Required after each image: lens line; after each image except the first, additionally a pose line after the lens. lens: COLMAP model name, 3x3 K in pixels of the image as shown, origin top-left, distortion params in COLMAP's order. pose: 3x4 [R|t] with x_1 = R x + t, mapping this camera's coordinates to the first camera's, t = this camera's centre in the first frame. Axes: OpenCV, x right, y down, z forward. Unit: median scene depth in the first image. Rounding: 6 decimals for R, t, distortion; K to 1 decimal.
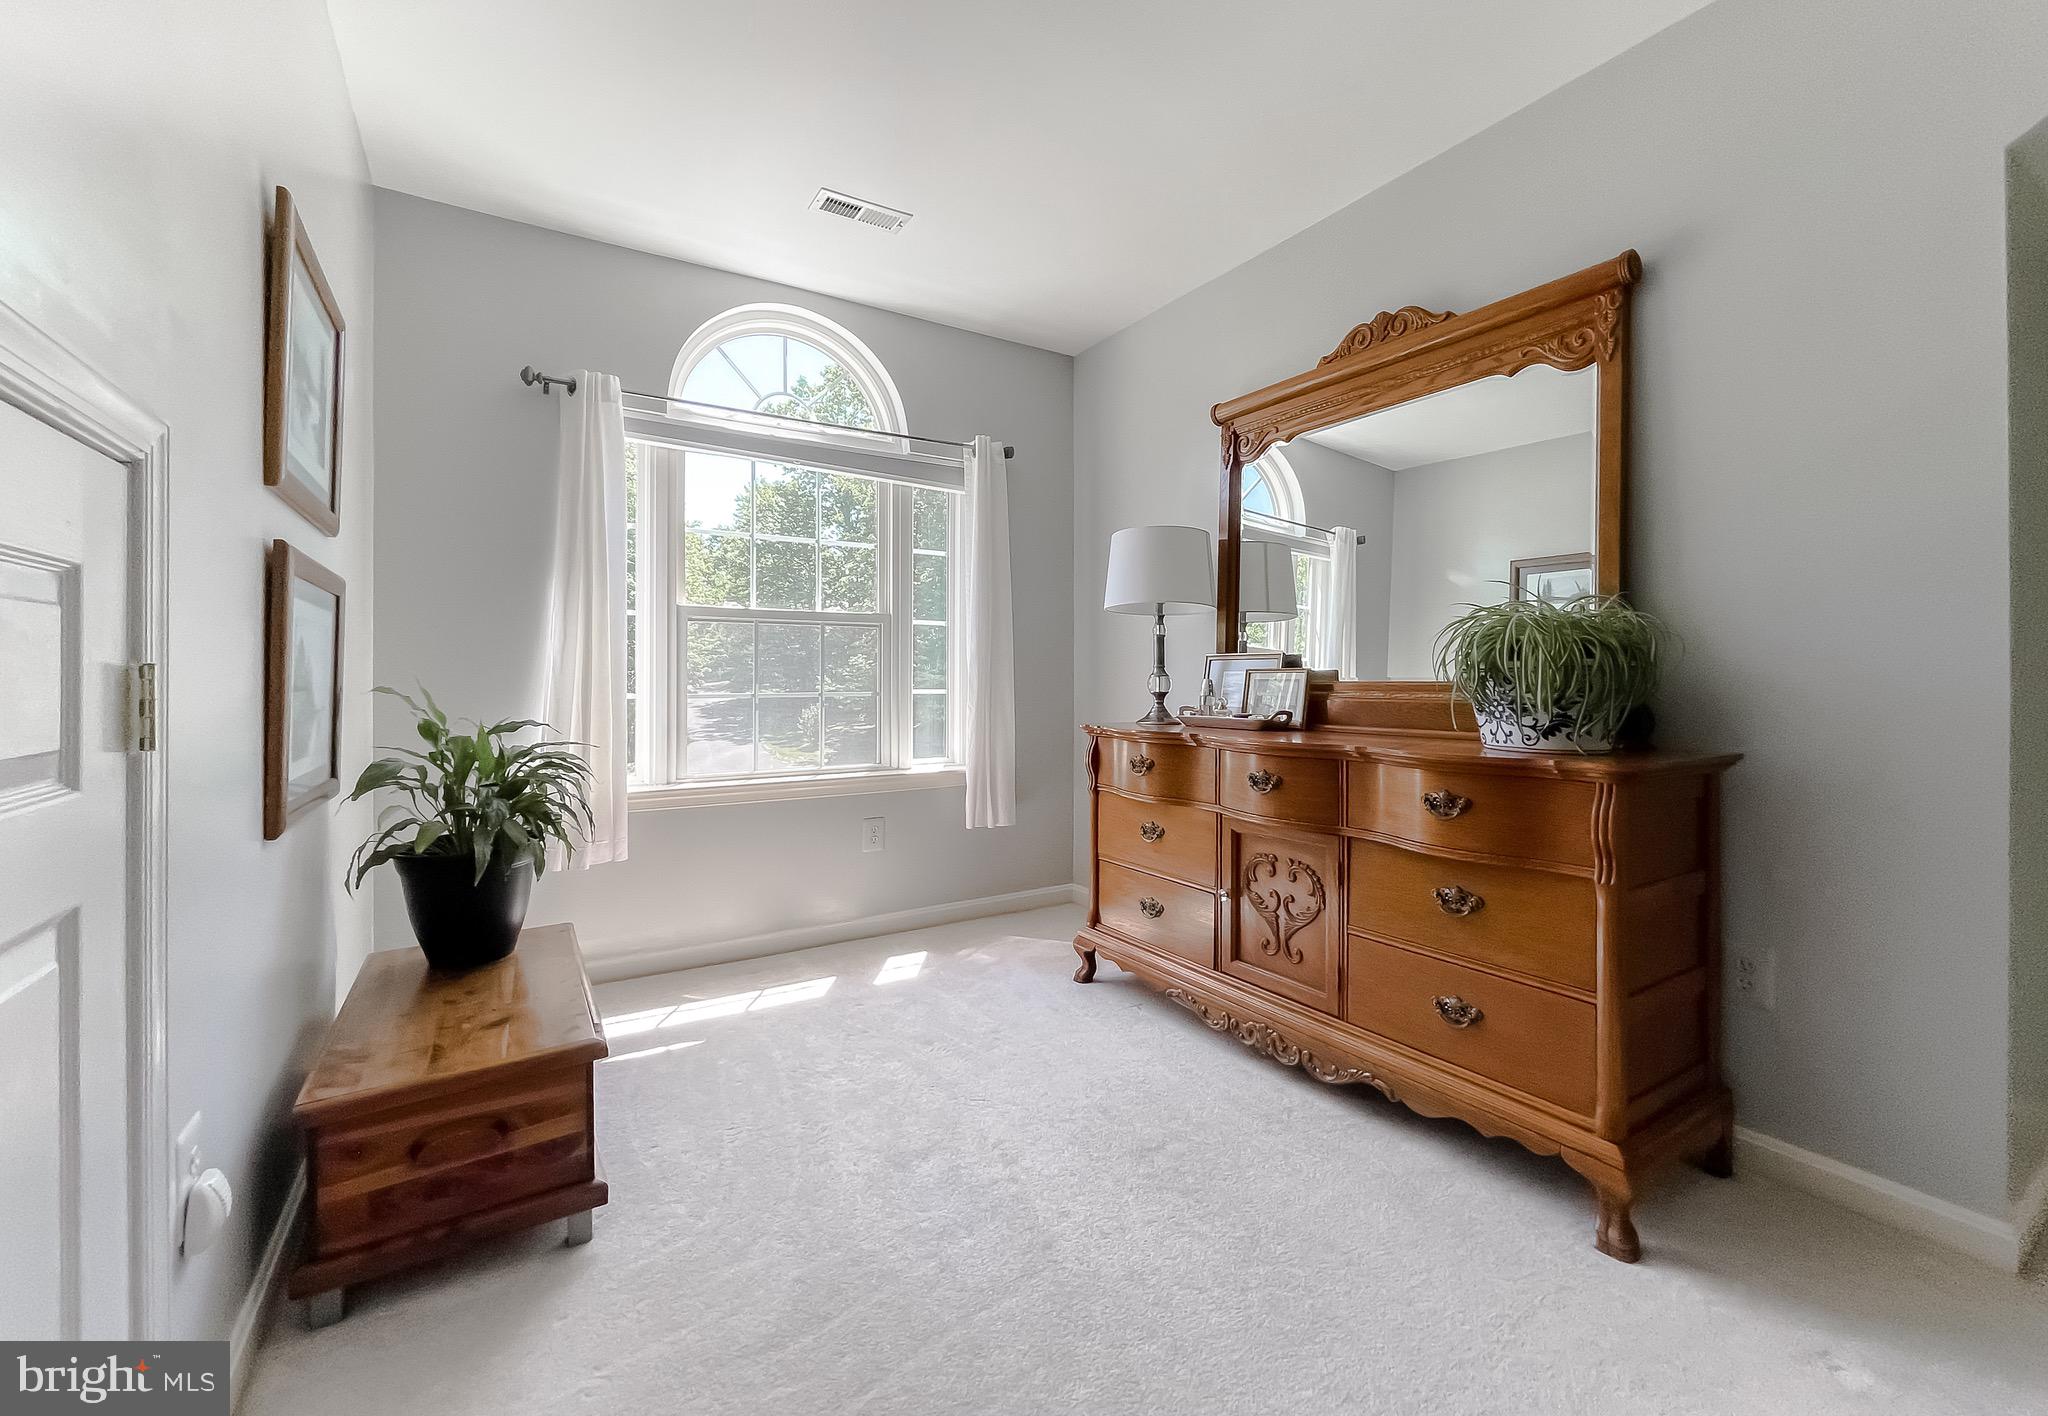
lens RADIAL K [[842.6, 0, 1019.2], [0, 842.6, 669.9], [0, 0, 1]] dist [0.001367, 0.000393]
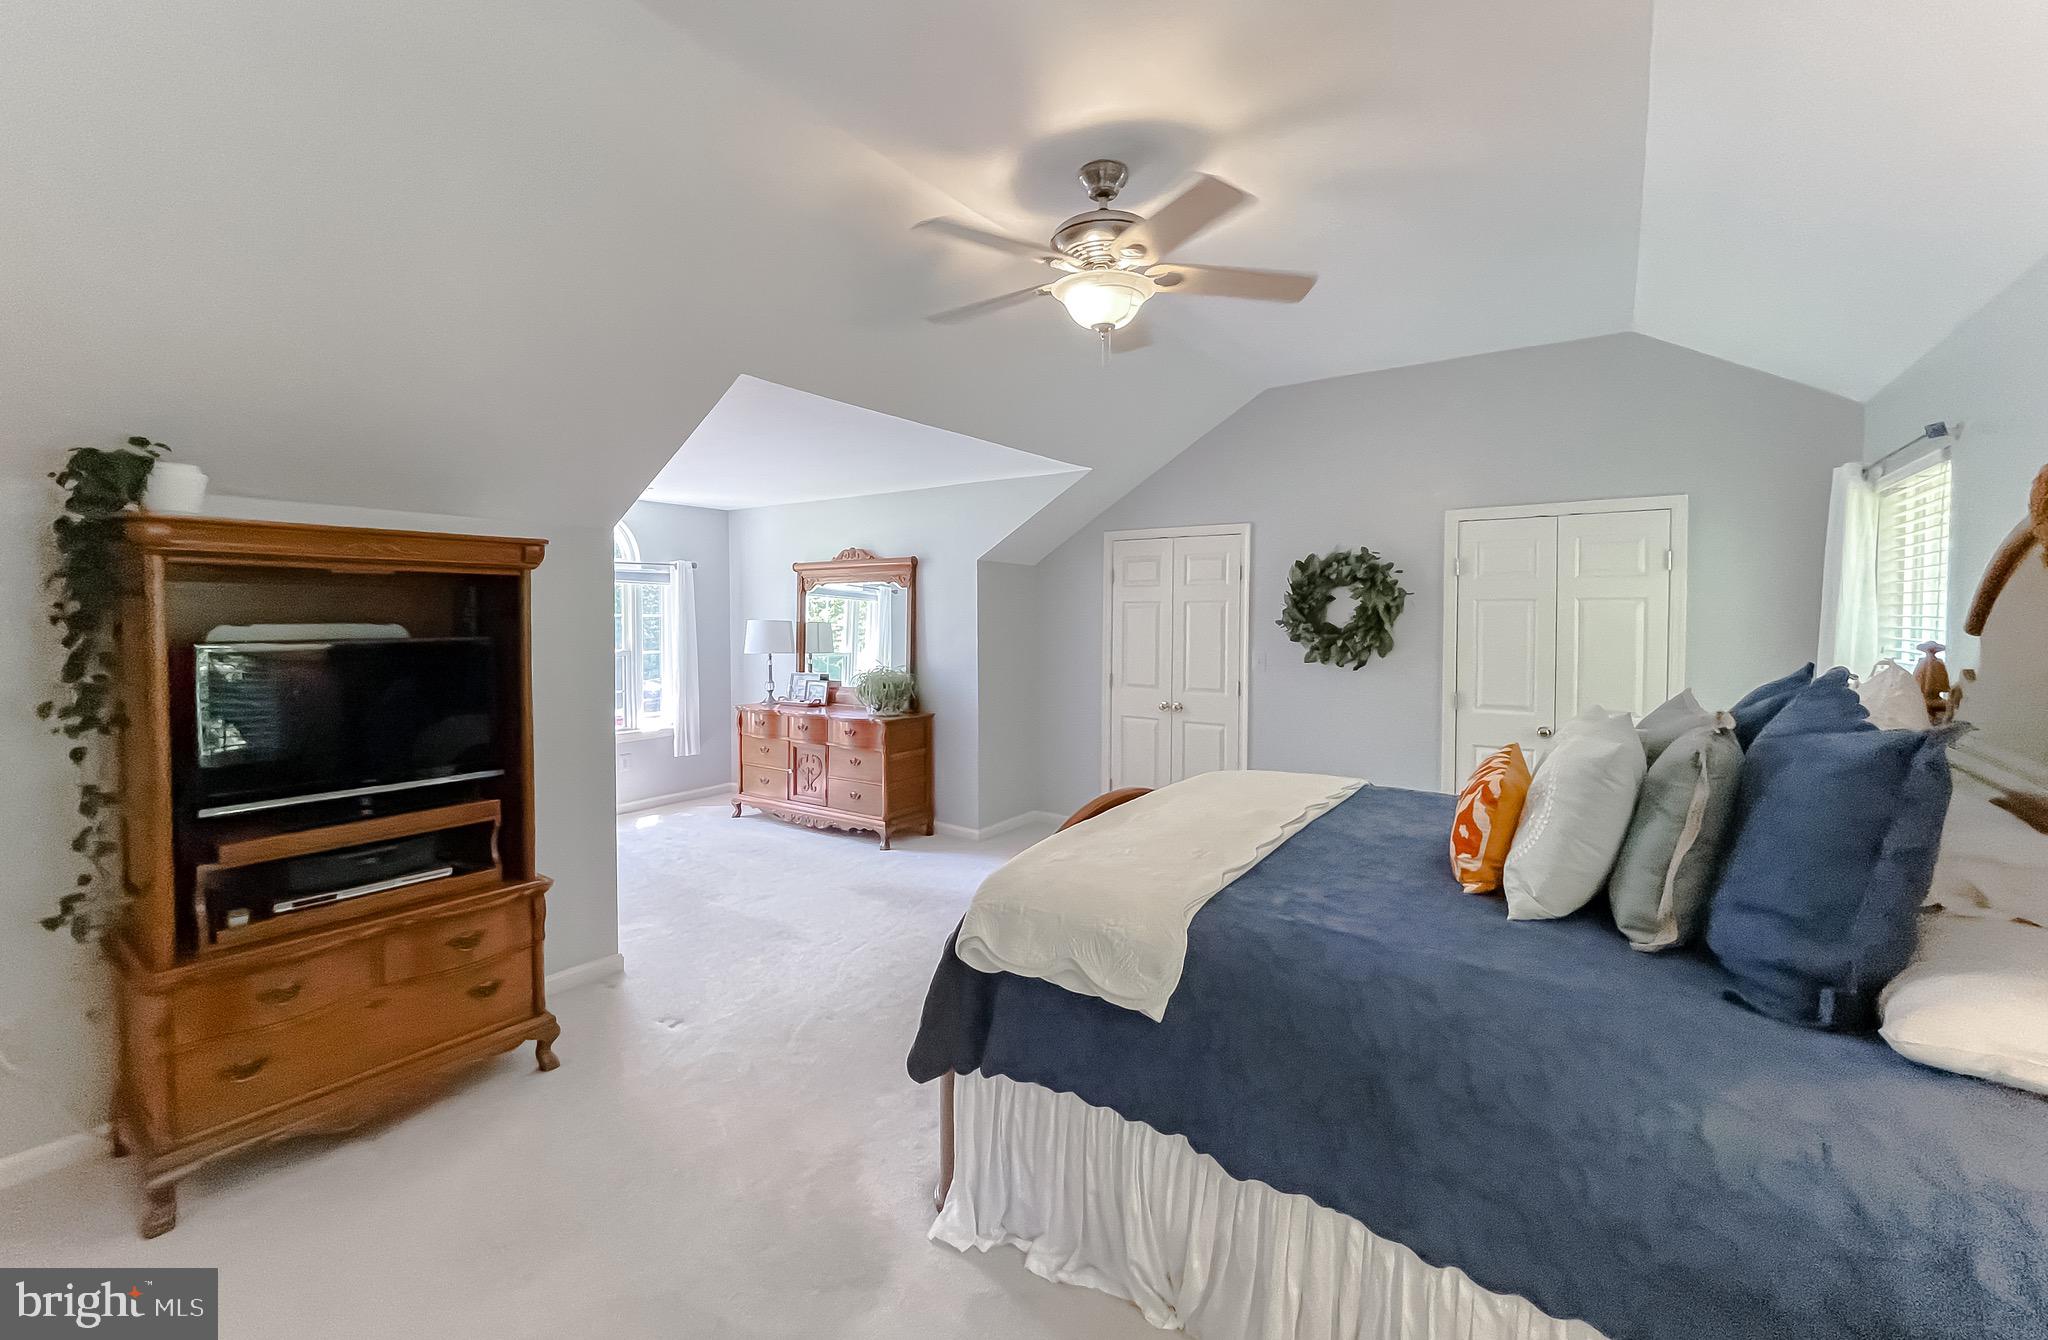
lens RADIAL K [[819.7, 0, 1042.5], [0, 819.7, 631.2], [0, 0, 1]] dist [0.000933, 0.000015]
pose [[0.917663, -0.015331, 0.397064, -0.039581], [0.002995, 0.999494, 0.031670, -0.216801], [-0.397348, -0.027874, 0.917245, -1.431966]]
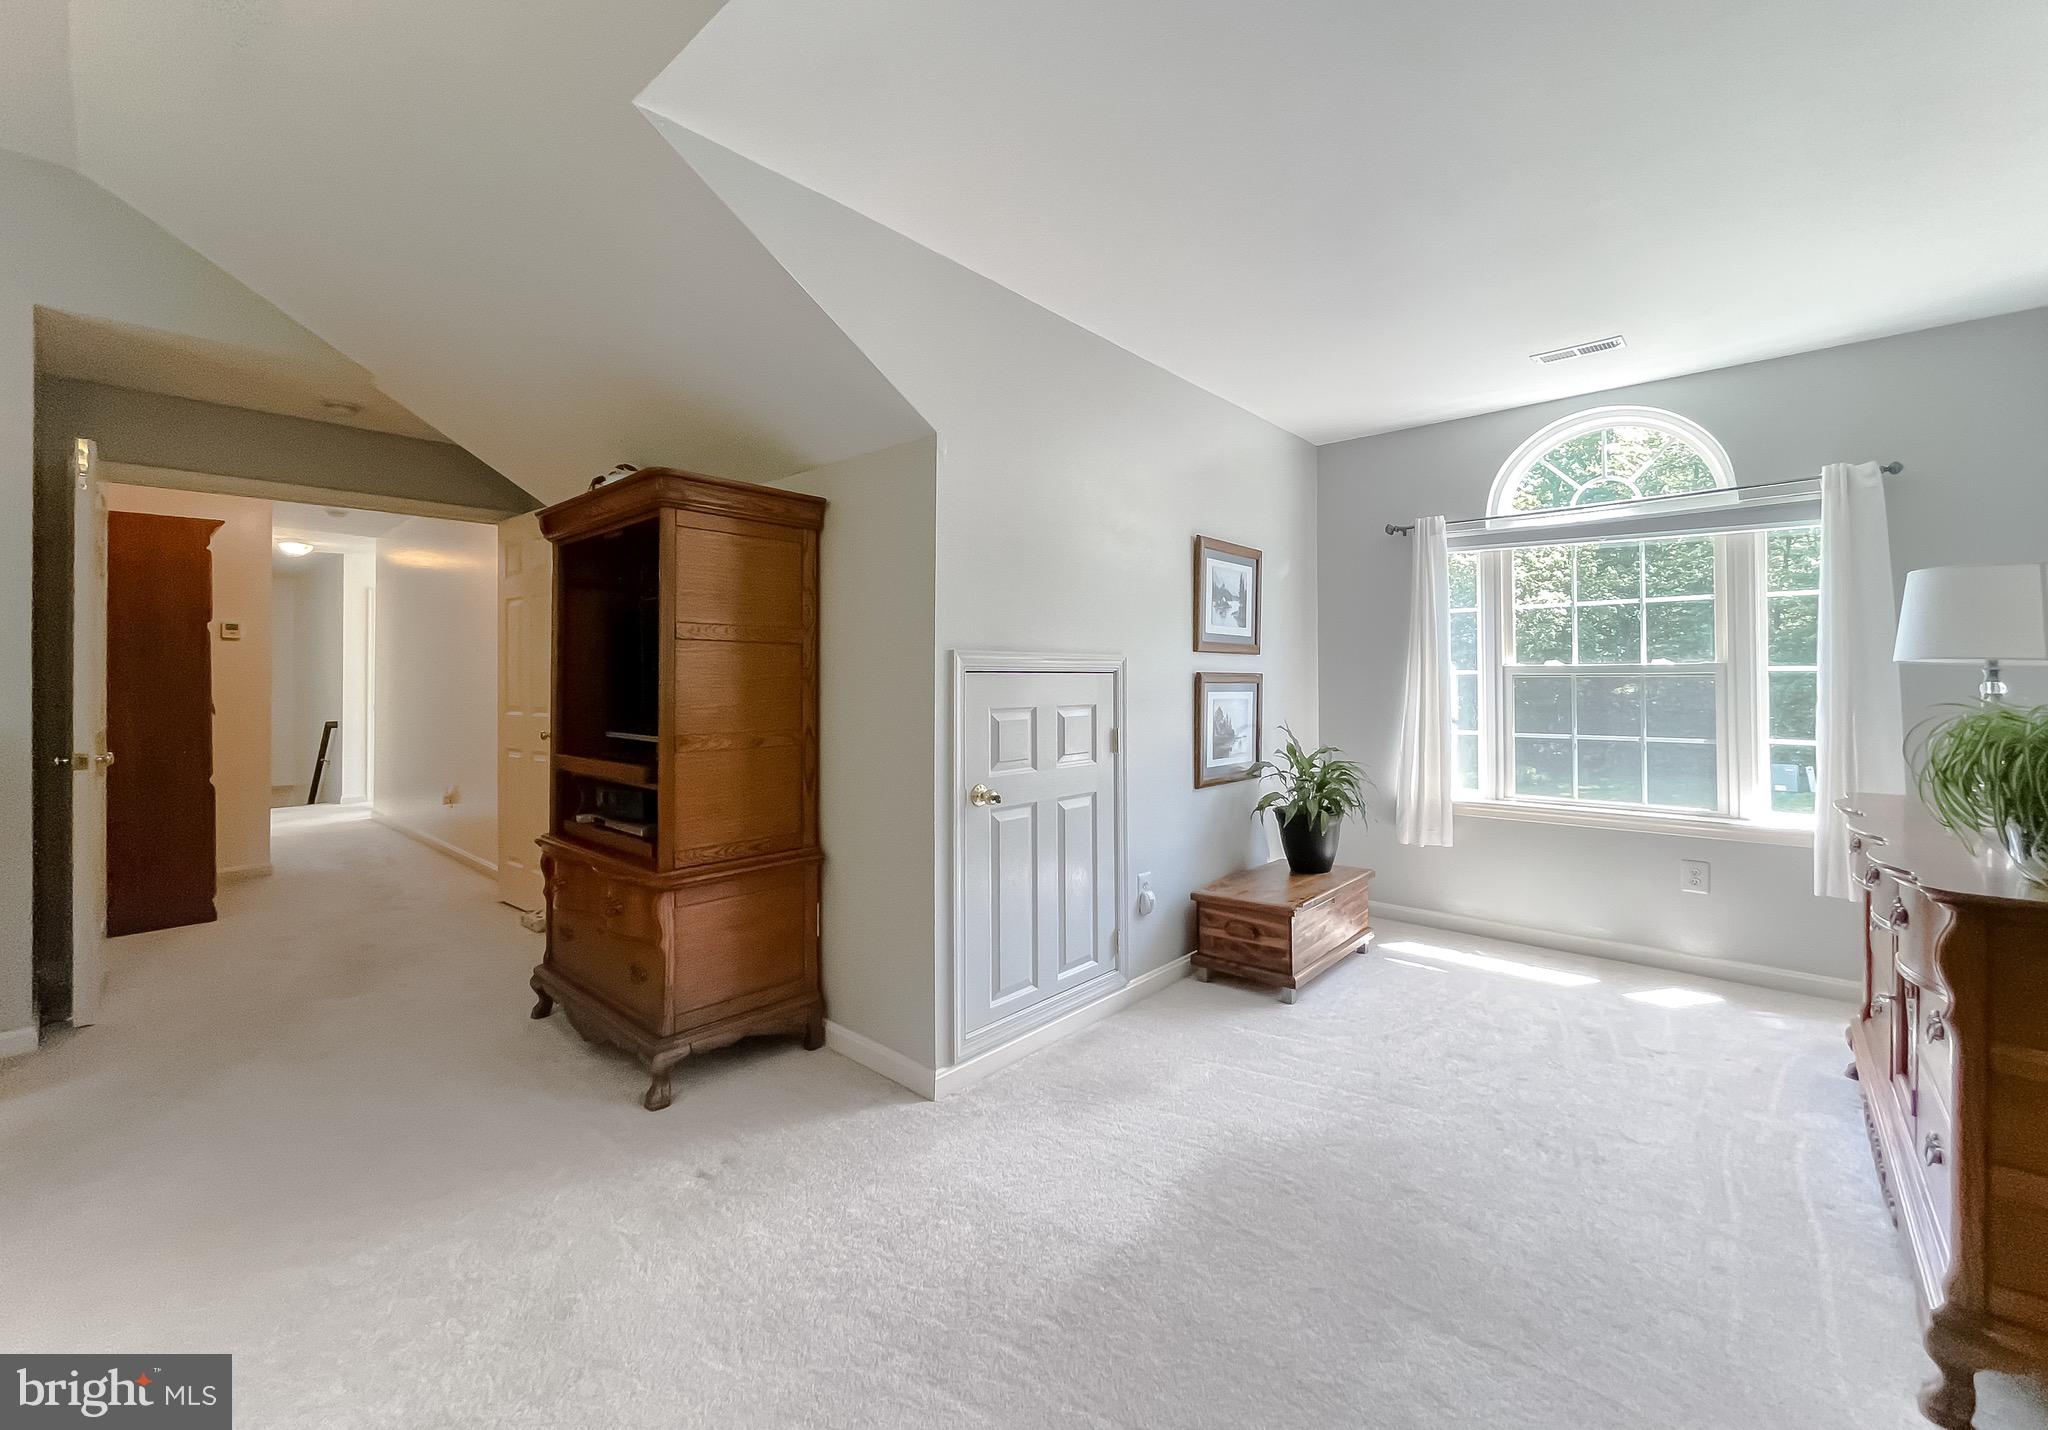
lens RADIAL K [[851.0, 0, 1018.0], [0, 851.0, 667.8], [0, 0, 1]] dist [0.000226, 0.000148]
pose [[0.283805, -0.017093, -0.958730, 0.742177], [0.009952, 0.999840, -0.014880, -0.069783], [0.958830, -0.005318, 0.283930, -0.129812]]
